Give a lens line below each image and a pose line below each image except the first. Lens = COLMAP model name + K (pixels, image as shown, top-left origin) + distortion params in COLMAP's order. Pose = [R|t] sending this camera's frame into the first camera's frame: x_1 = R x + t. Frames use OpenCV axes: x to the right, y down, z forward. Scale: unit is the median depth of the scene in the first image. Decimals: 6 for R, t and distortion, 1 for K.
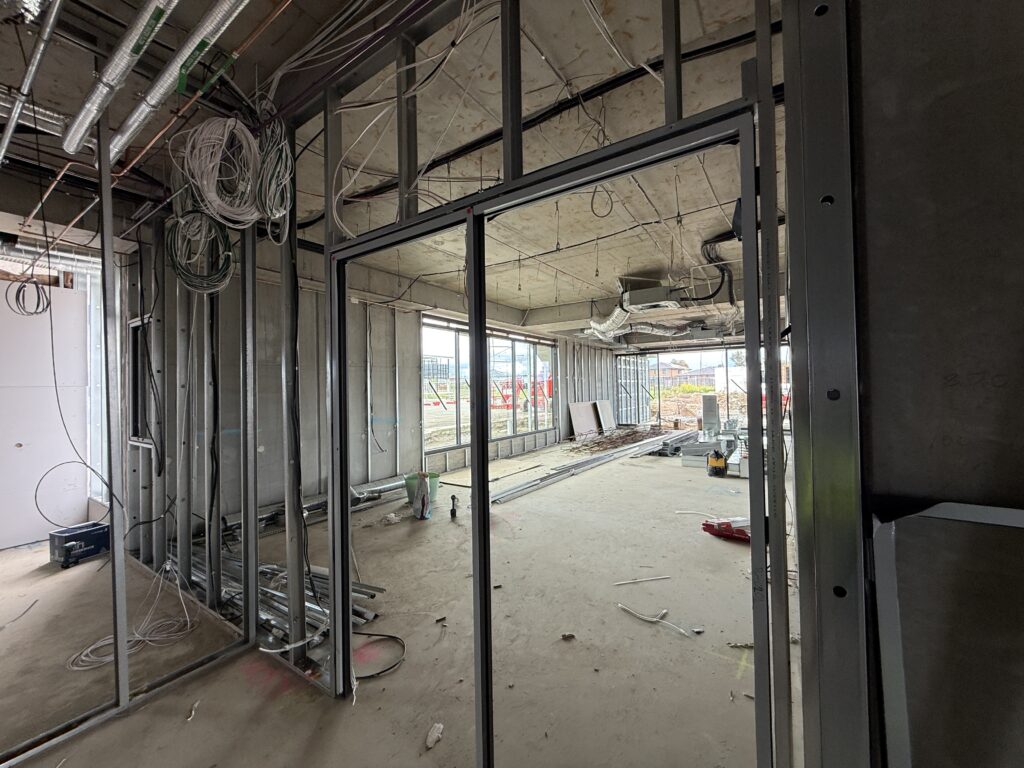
lens RADIAL K [[412.6, 0, 507.5], [0, 412.6, 383.6], [0, 0, 1]] dist [-0.000547, 0.000083]
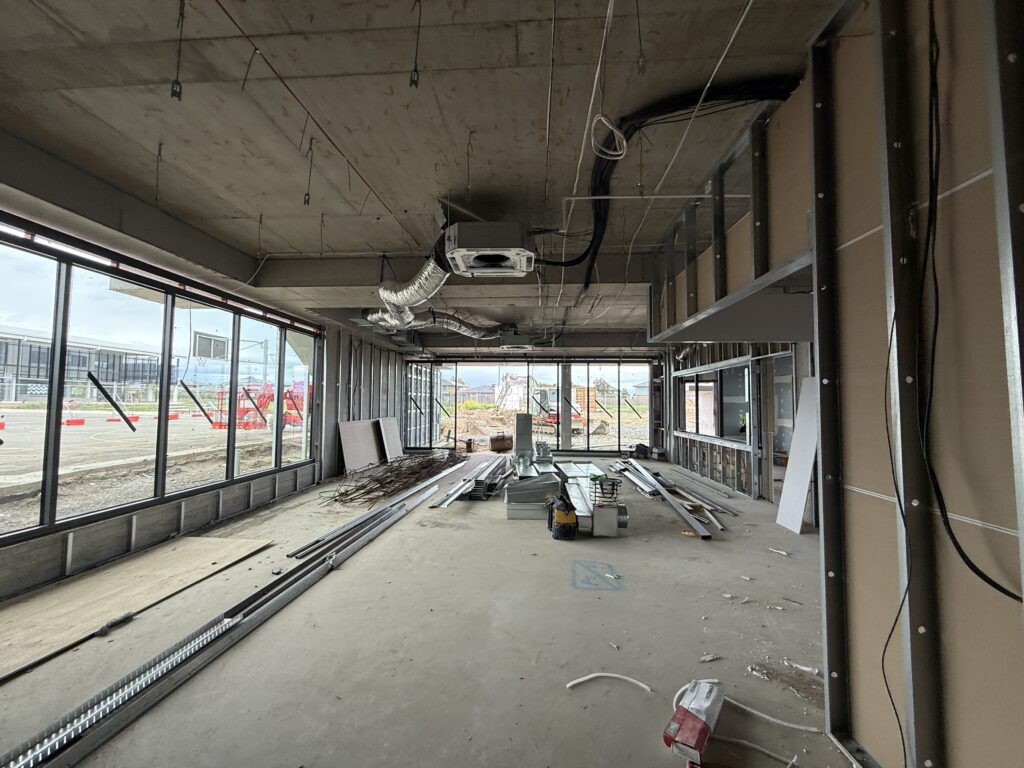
lens RADIAL K [[412.6, 0, 508.0], [0, 412.6, 382.3], [0, 0, 1]] dist [-0.000547, 0.000083]
pose [[0.867034, 0.051542, 0.495575, 0.052454], [-0.031970, 0.998340, -0.047898, 0.005339], [-0.497222, 0.025686, 0.867243, 0.280996]]
